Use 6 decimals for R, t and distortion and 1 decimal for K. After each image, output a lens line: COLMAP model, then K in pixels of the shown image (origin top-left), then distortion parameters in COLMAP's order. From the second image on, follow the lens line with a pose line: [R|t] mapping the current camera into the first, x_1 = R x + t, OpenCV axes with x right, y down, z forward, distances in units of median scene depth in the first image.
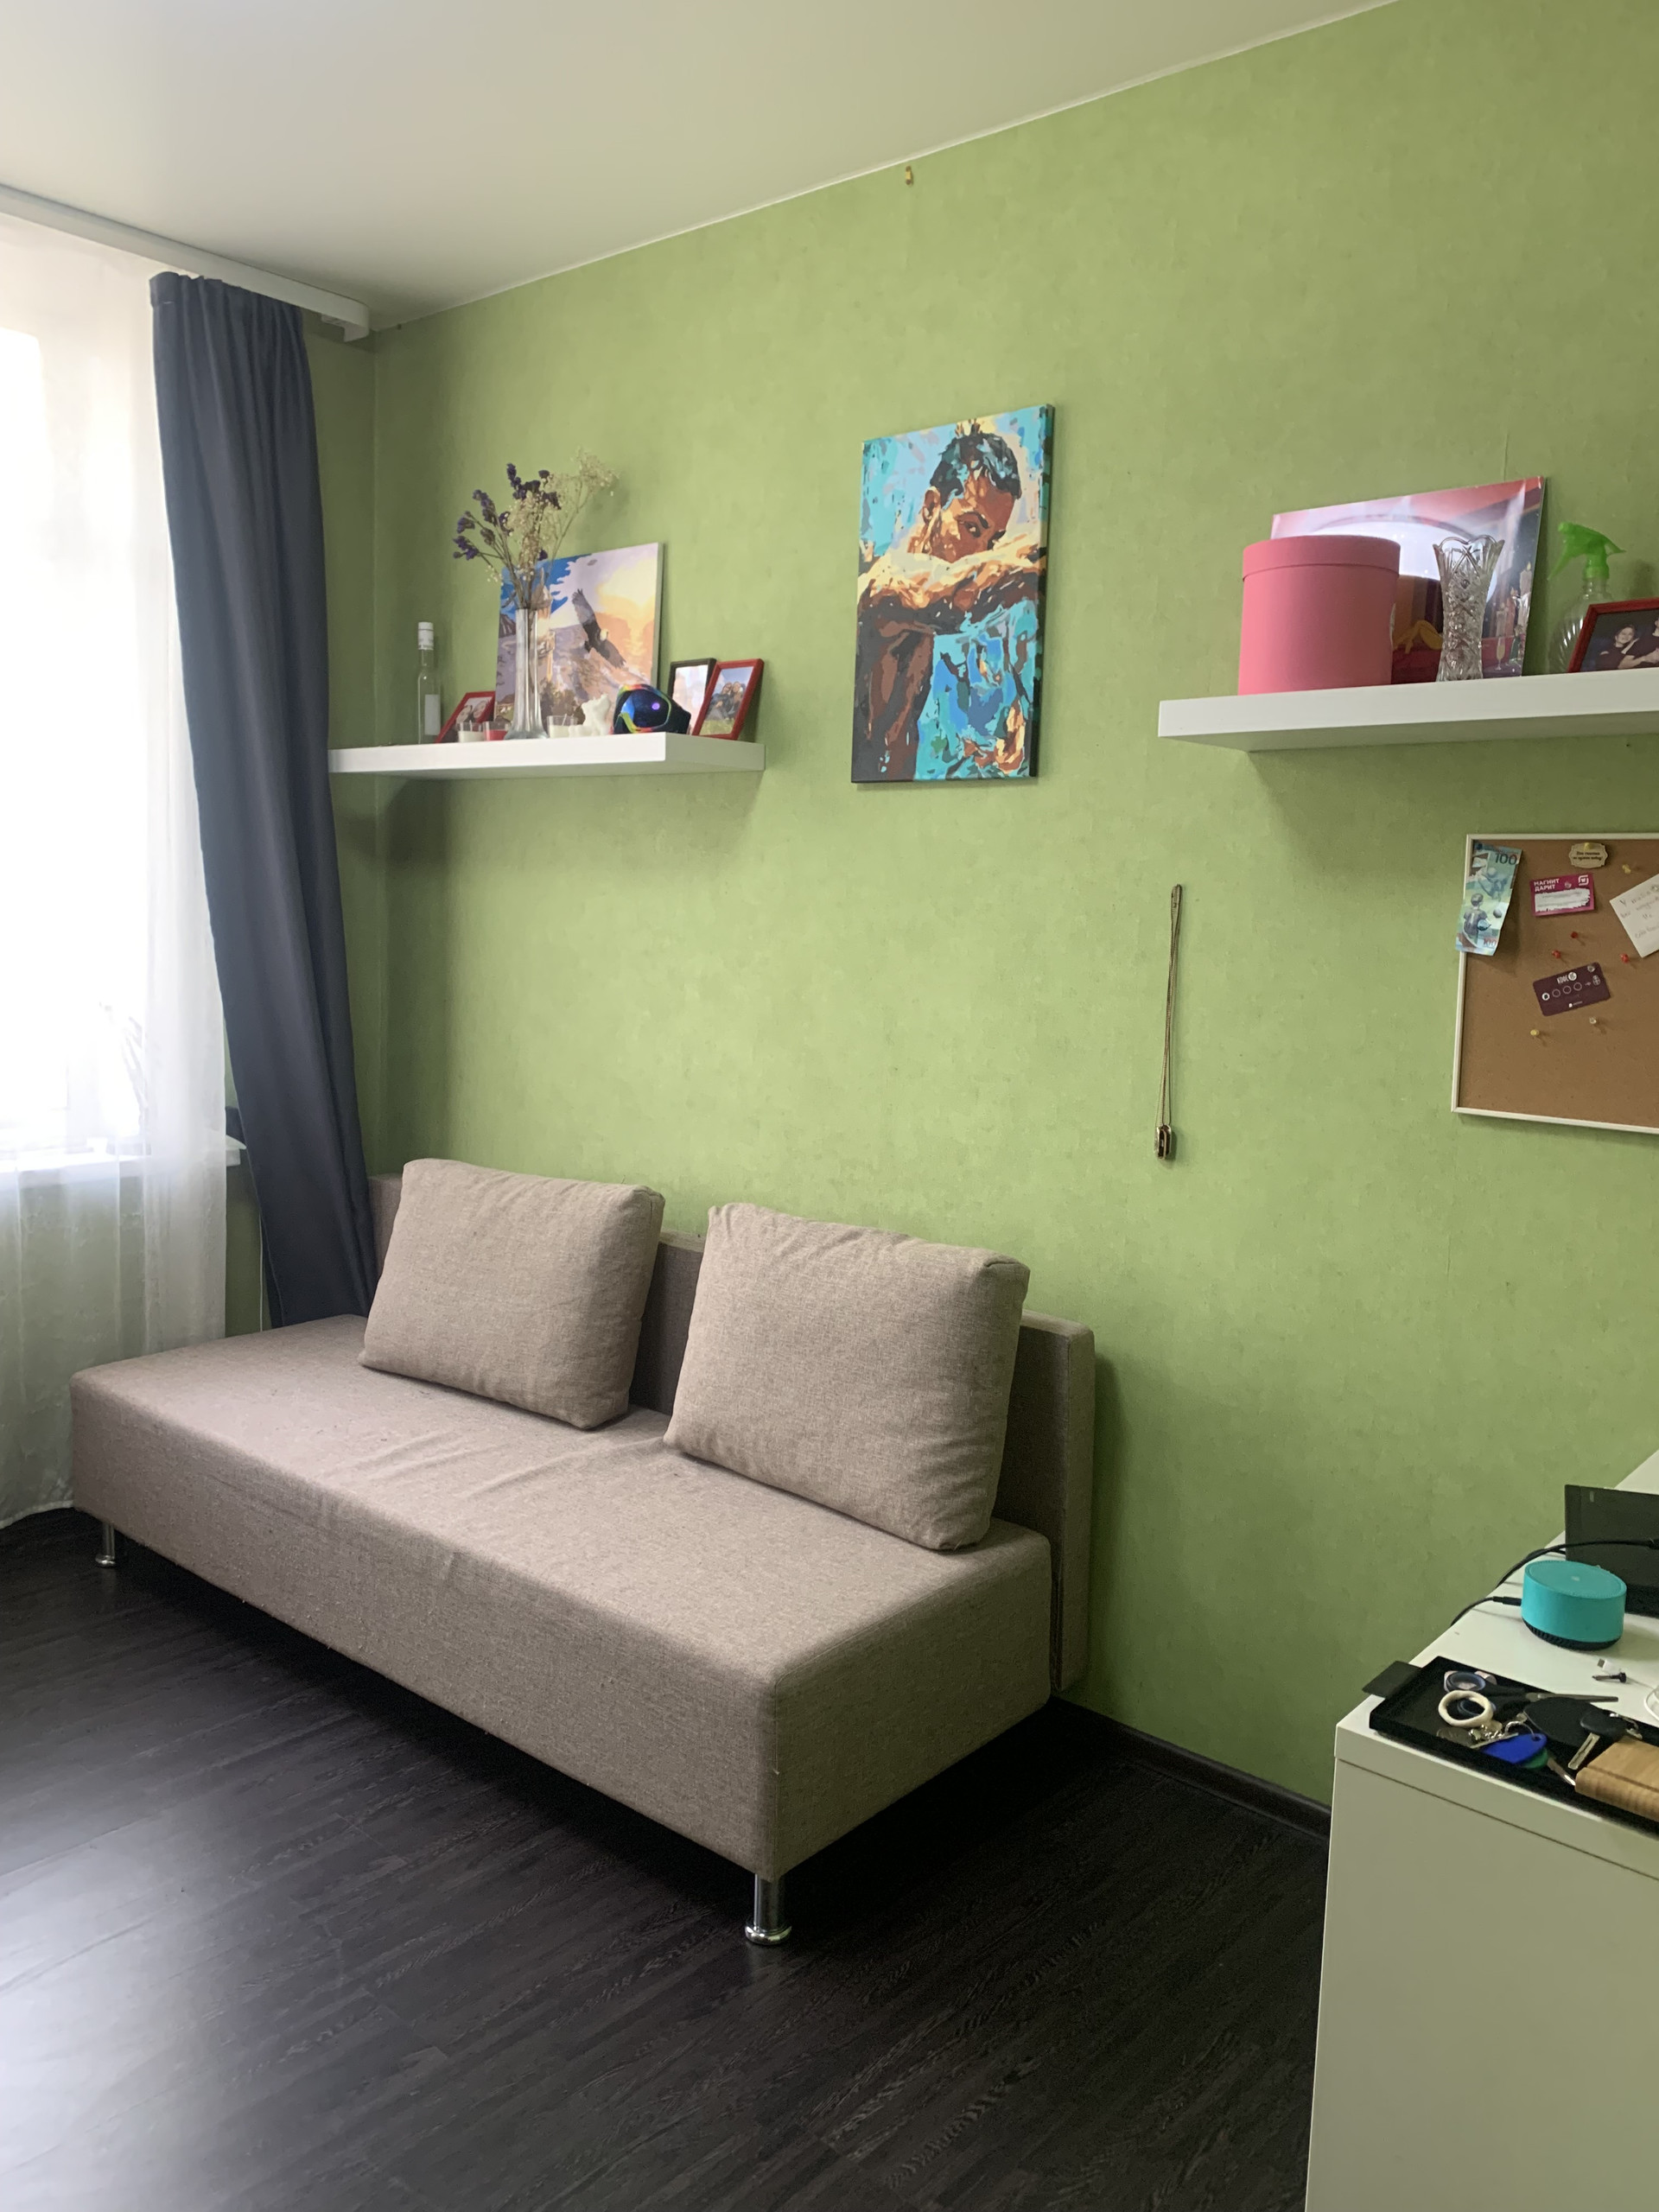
lens RADIAL K [[1678.2, 0, 829.7], [0, 1678.2, 1096.3], [0, 0, 1]] dist [0.197373, -0.576464]
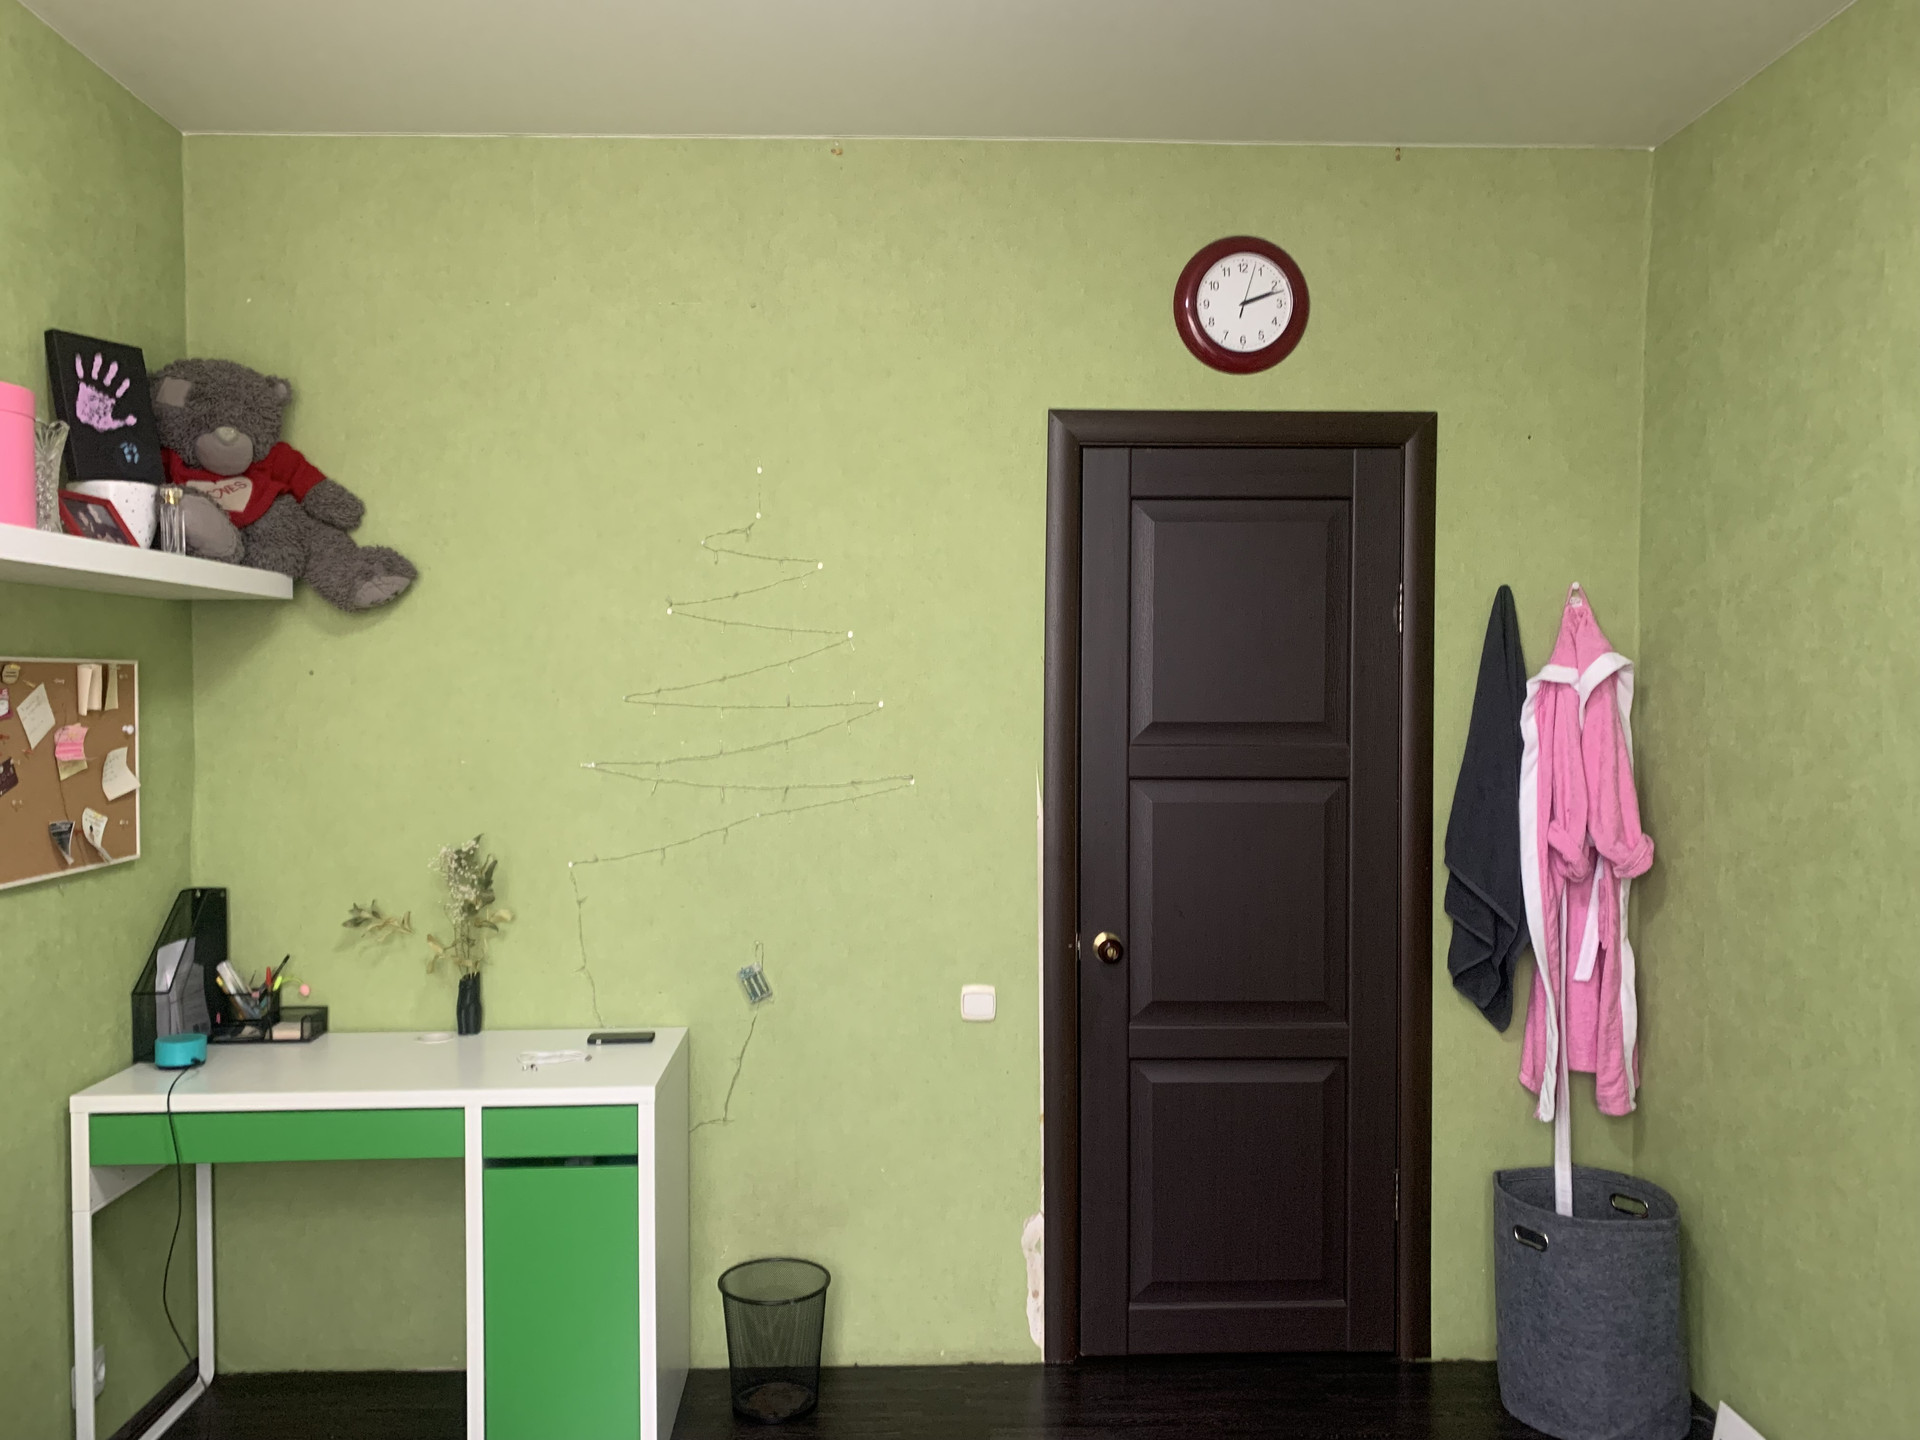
lens RADIAL K [[1436.3, 0, 1037.1], [0, 1436.3, 724.1], [0, 0, 1]] dist [0.069001, -0.126403]
pose [[-0.717505, -0.042049, 0.695283, -0.848358], [0.066134, 0.989555, 0.128093, -0.190266], [-0.693407, 0.137889, -0.707229, 1.231270]]
